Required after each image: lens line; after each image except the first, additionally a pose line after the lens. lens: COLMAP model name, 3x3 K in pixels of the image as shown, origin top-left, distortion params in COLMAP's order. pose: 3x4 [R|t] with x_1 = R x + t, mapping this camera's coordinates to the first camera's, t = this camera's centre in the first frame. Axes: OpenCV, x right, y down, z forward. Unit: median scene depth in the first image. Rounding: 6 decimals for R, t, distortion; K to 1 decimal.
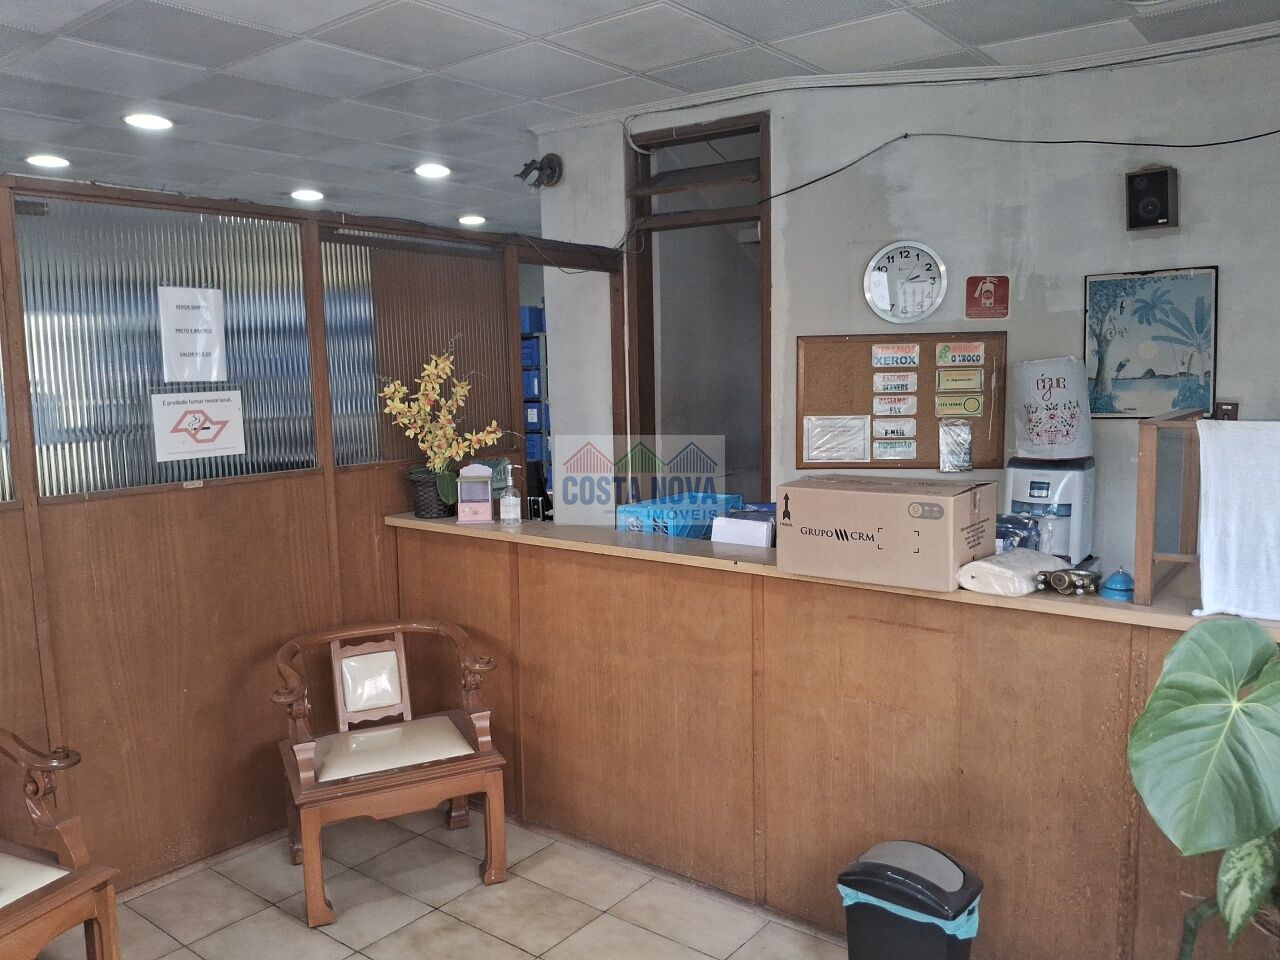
lens RADIAL K [[1010.5, 0, 670.7], [0, 1010.5, 483.7], [0, 0, 1]] dist [0.051220, -0.121689]
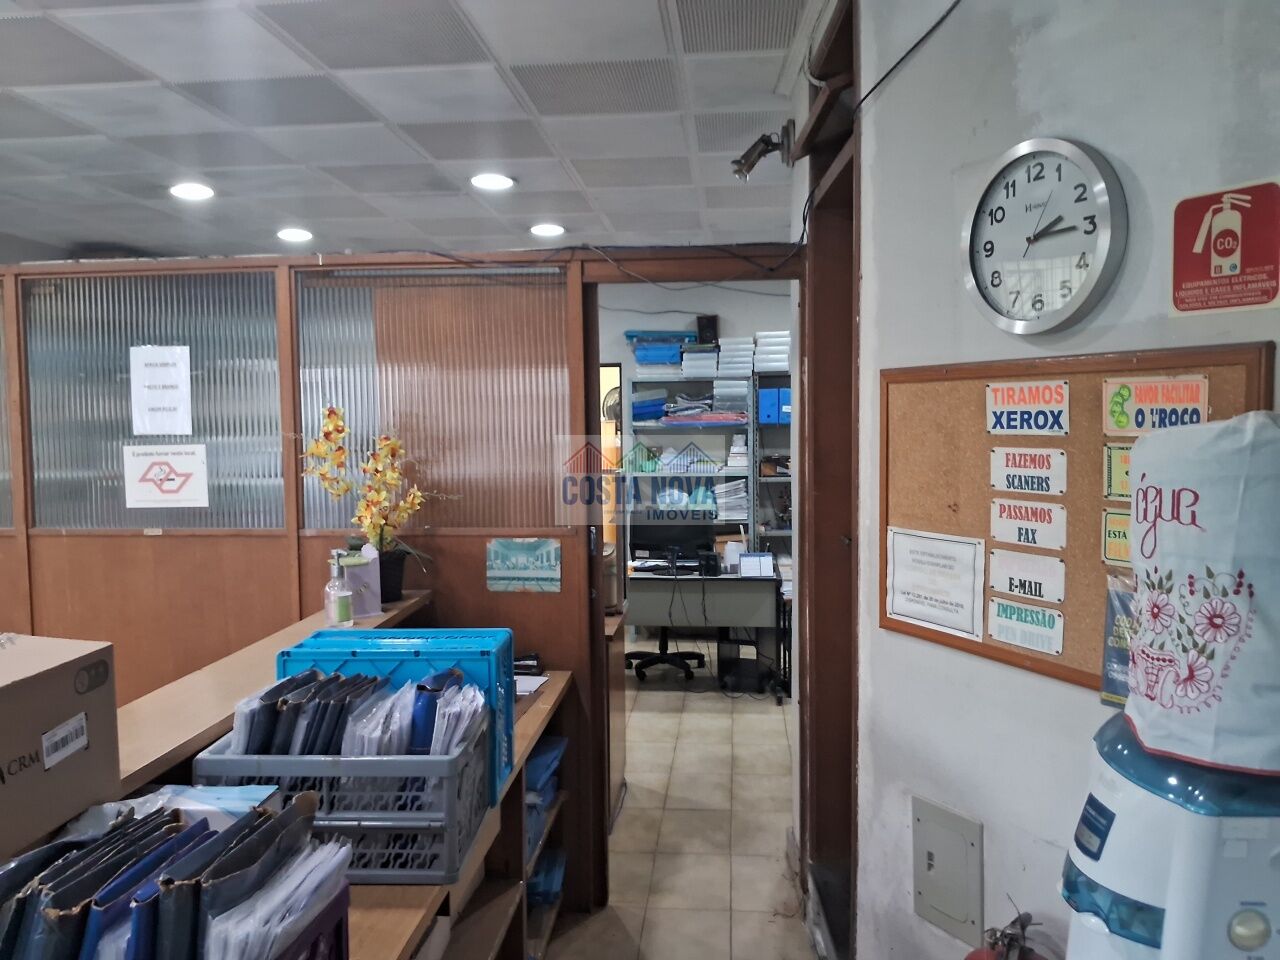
lens RADIAL K [[1010.5, 0, 662.4], [0, 1010.5, 486.7], [0, 0, 1]] dist [0.051220, -0.121689]
pose [[0.528095, 0.070711, -0.846236, 0.660227], [-0.097714, 0.994968, 0.022160, -0.114128], [0.843545, 0.070986, 0.532346, 0.830560]]
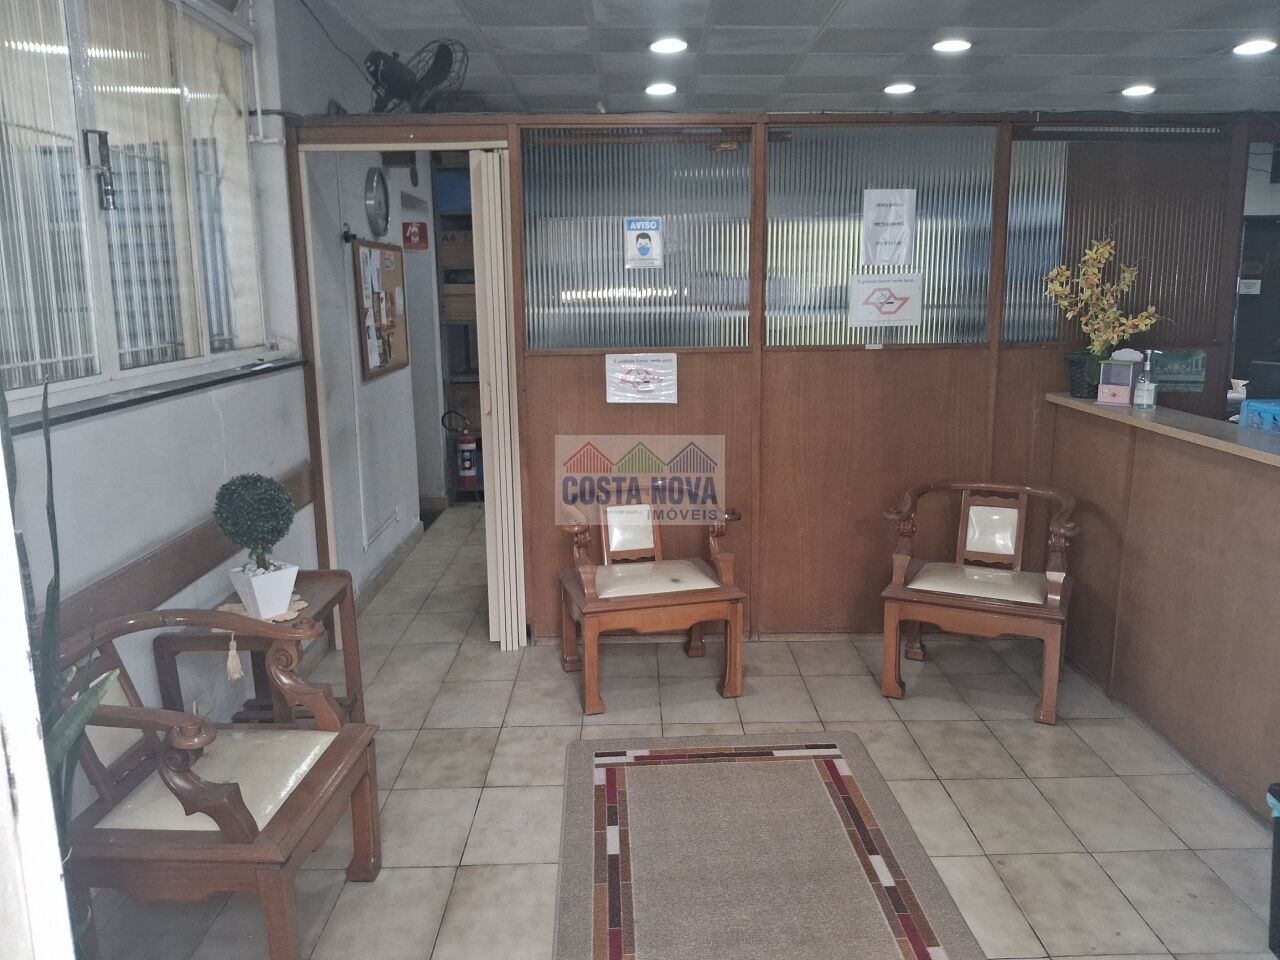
lens RADIAL K [[1010.5, 0, 624.6], [0, 1010.5, 489.5], [0, 0, 1]] dist [0.051220, -0.121689]
pose [[0.606395, 0.169428, -0.776903, 0.347266], [-0.096073, 0.985490, 0.139929, 0.028271], [0.789338, -0.010213, 0.613874, -0.038242]]
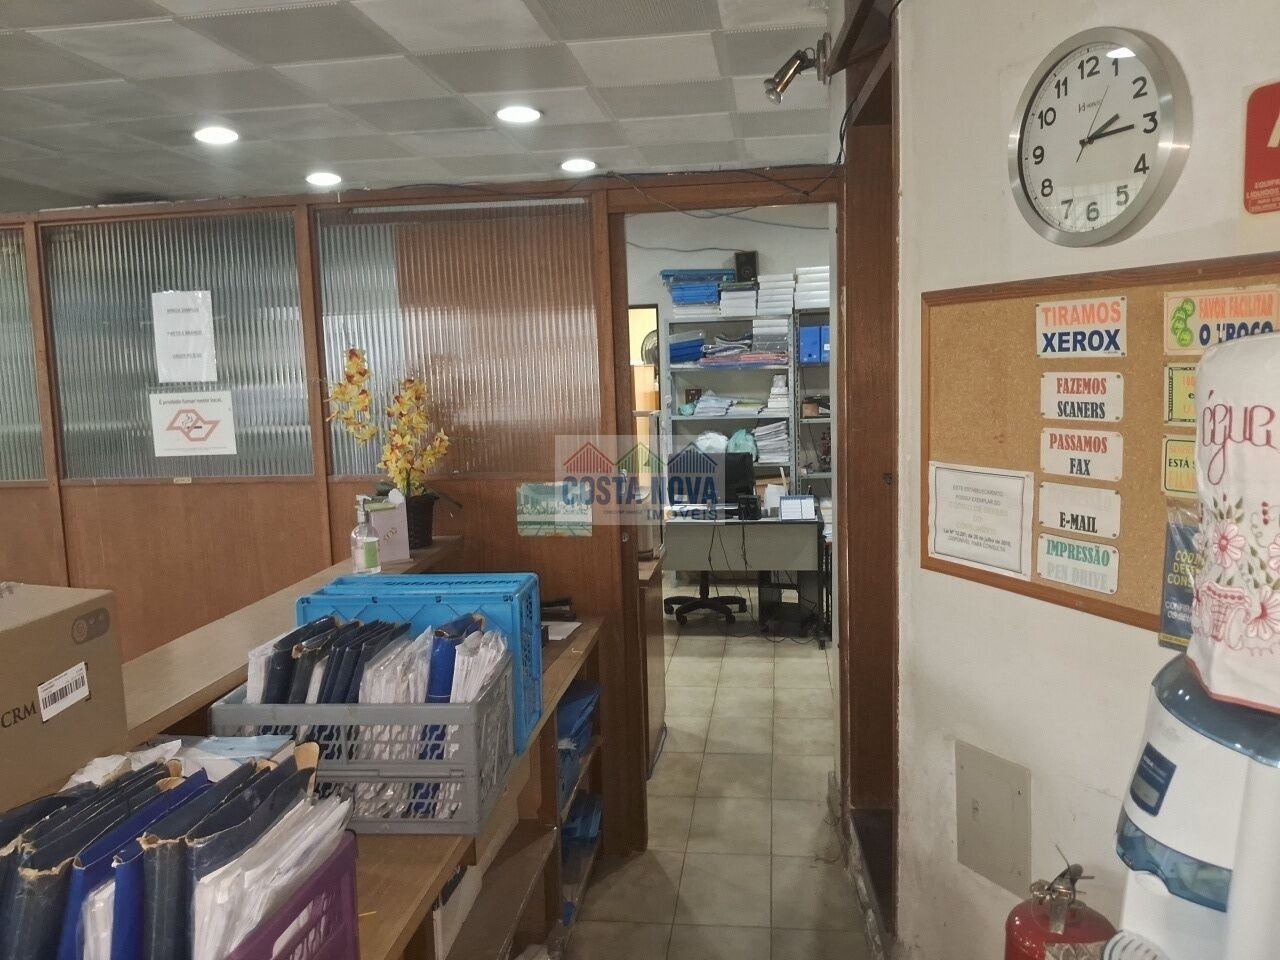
lens RADIAL K [[1010.5, 0, 663.6], [0, 1010.5, 488.8], [0, 0, 1]] dist [0.051220, -0.121689]
pose [[0.492046, 0.109740, -0.863625, 0.640510], [-0.080214, 0.993518, 0.080544, -0.108219], [0.866866, 0.029644, 0.497660, 0.856582]]
